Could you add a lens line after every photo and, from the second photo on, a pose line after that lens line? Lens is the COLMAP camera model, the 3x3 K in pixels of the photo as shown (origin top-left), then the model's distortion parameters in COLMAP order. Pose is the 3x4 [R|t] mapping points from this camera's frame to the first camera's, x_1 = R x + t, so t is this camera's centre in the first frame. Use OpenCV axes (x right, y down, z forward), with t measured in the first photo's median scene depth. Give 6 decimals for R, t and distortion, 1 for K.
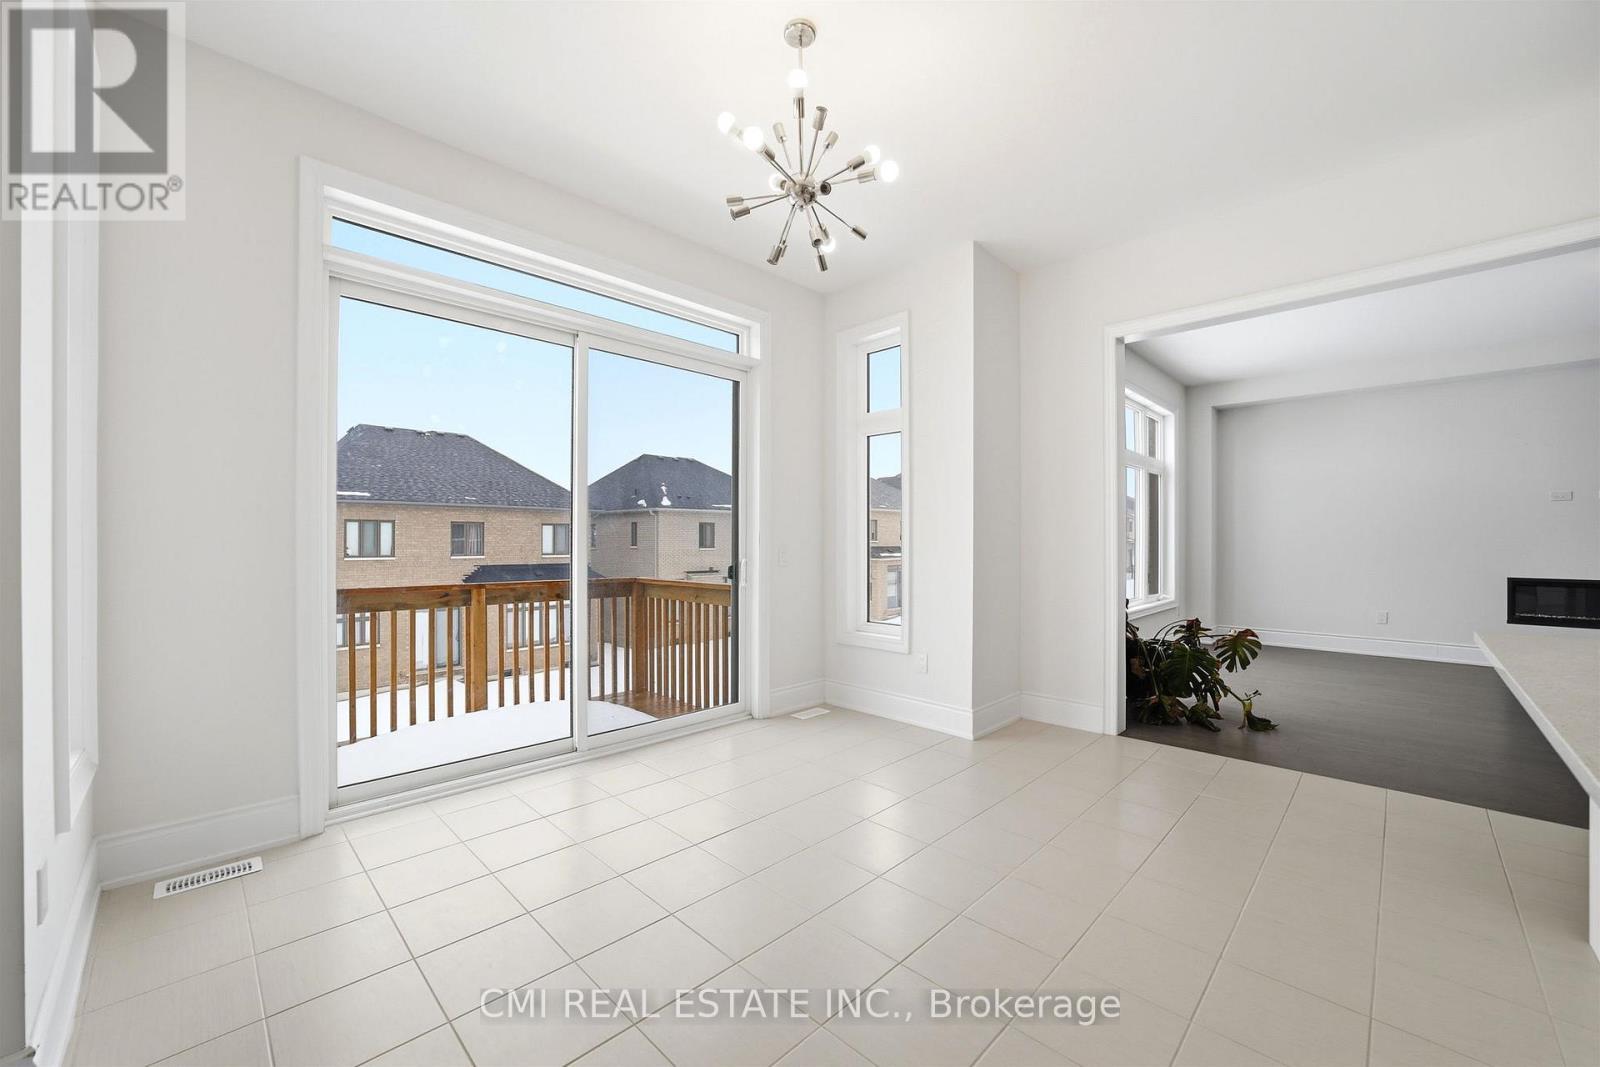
lens RADIAL K [[619.3, 0, 835.3], [0, 619.3, 541.1], [0, 0, 1]] dist [-0.008204, 0.003170]
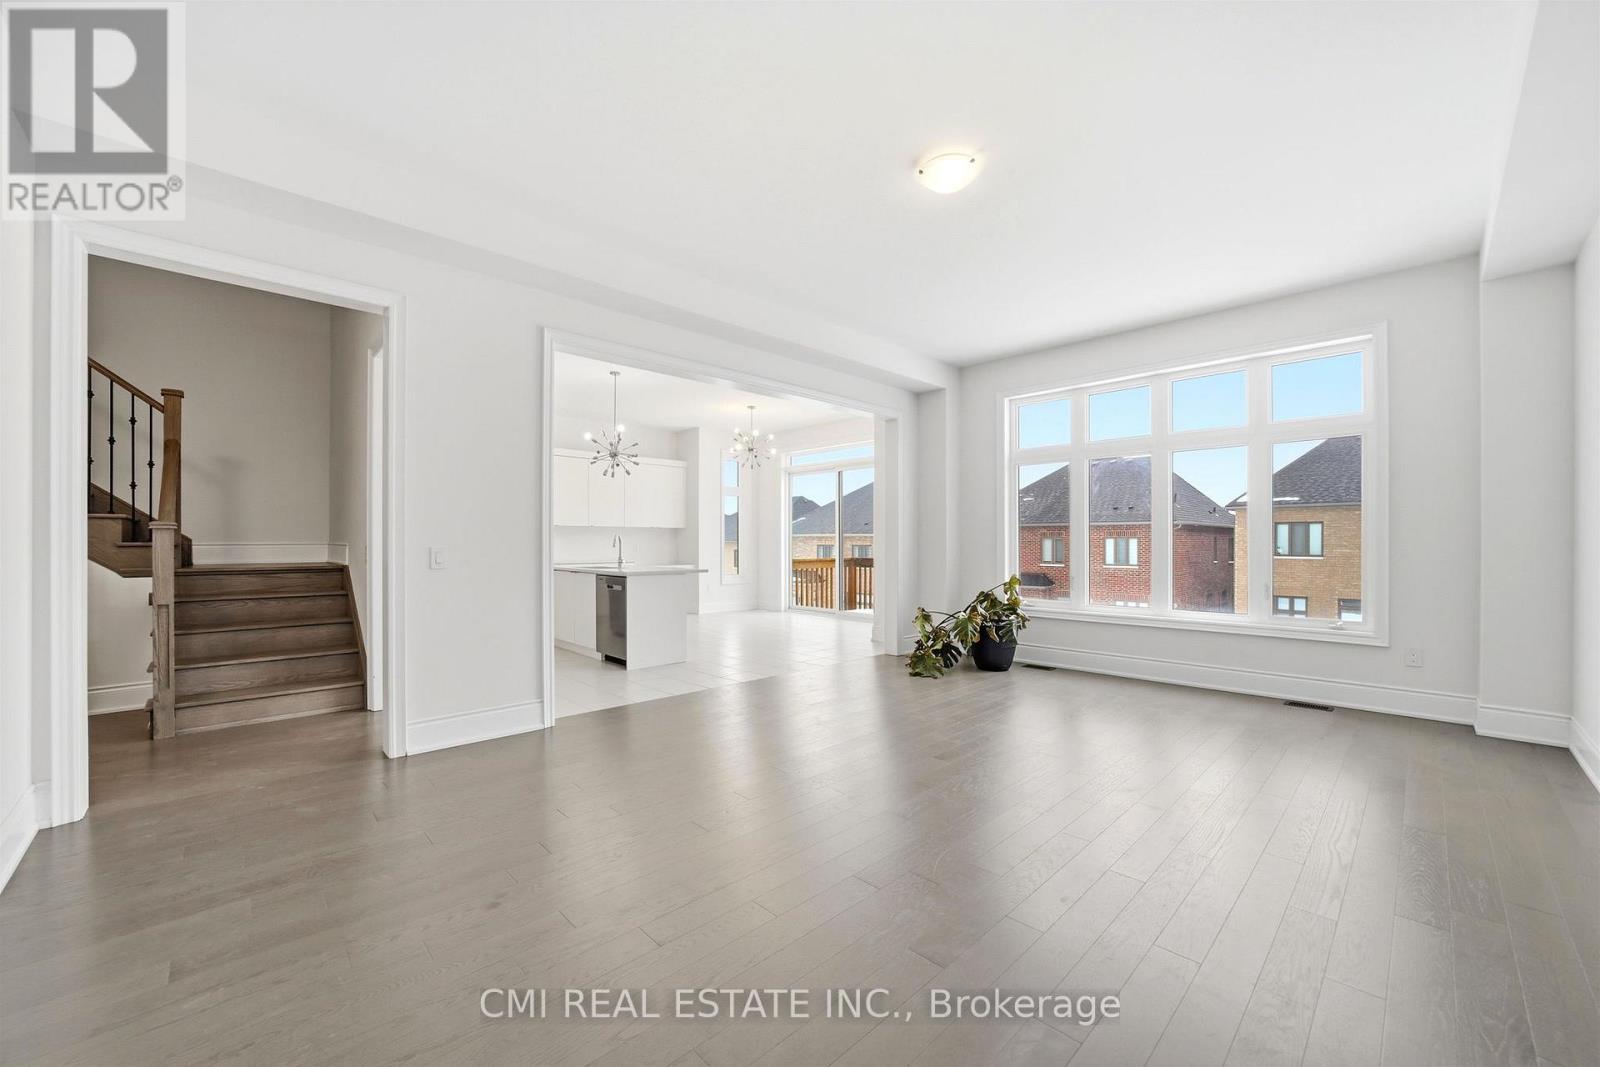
lens RADIAL K [[619.3, 0, 787.6], [0, 619.3, 536.3], [0, 0, 1]] dist [-0.008204, 0.003170]
pose [[-0.071785, -0.002856, -0.997416, 1.257739], [-0.004005, 0.999989, -0.002575, -0.006959], [0.997412, 0.003810, -0.071796, 0.558145]]
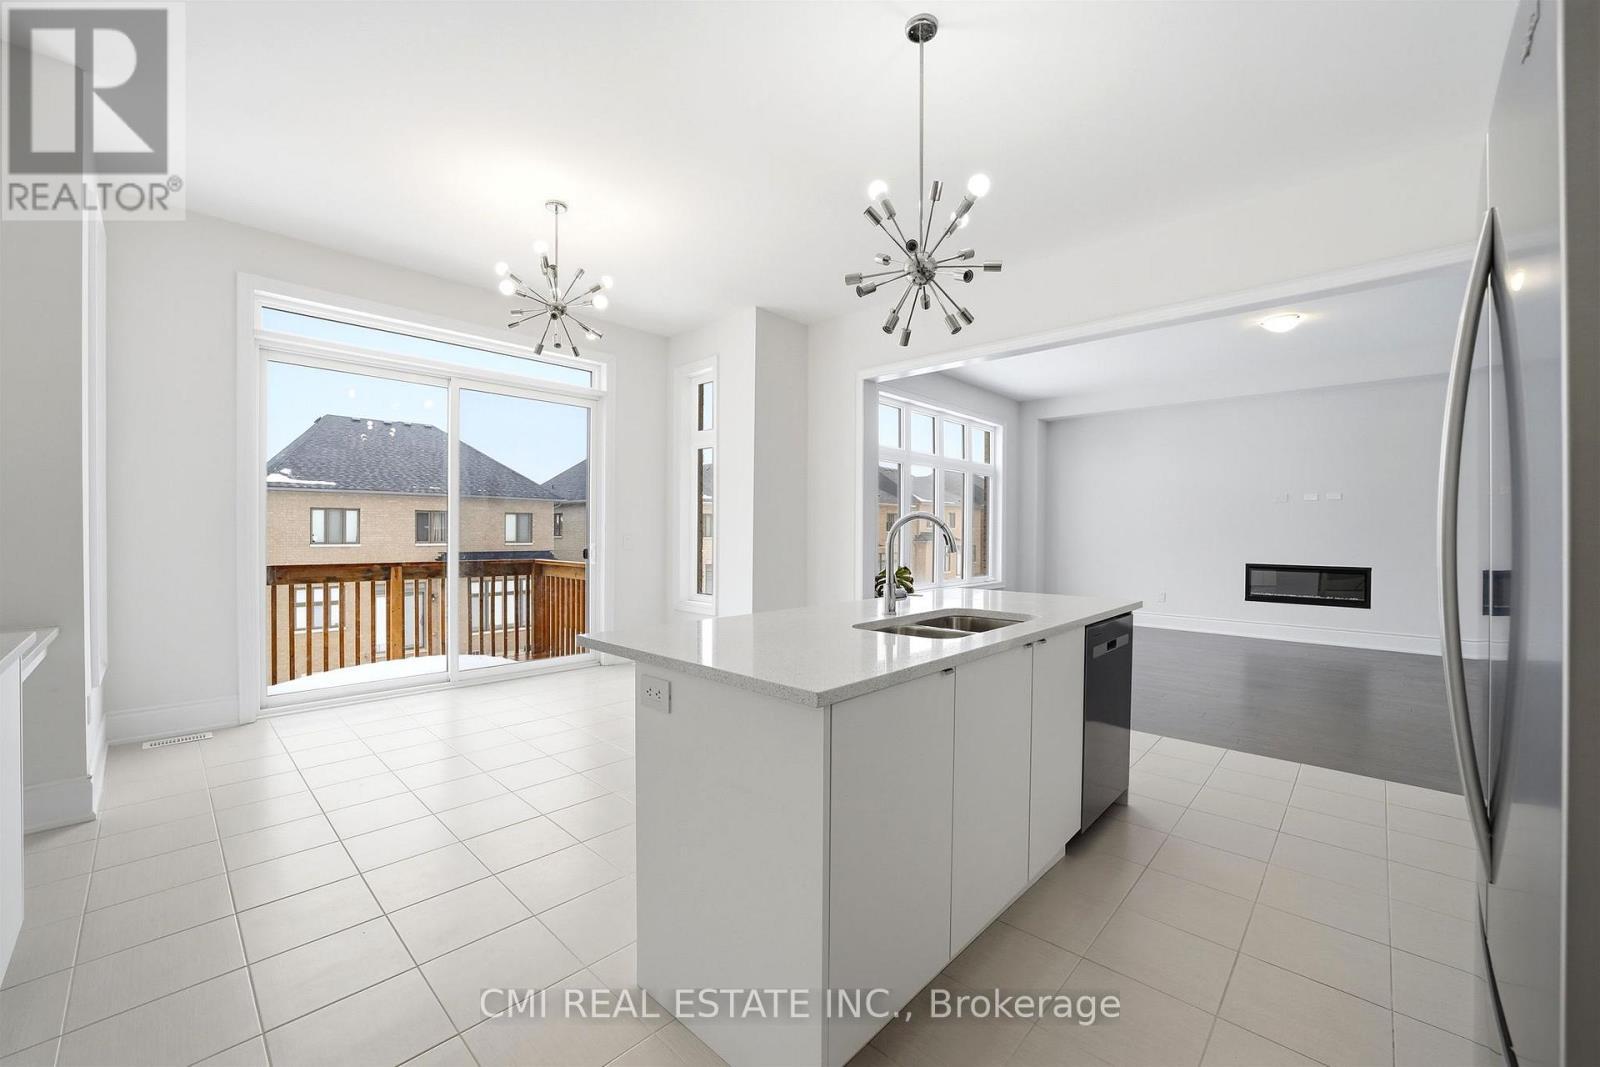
lens RADIAL K [[619.3, 0, 831.4], [0, 619.3, 538.3], [0, 0, 1]] dist [-0.008204, 0.003170]
pose [[0.999745, 0.006000, 0.021791, 0.184046], [-0.006238, 0.999921, 0.010904, 0.000336], [-0.021724, -0.011037, 0.999703, -0.180646]]
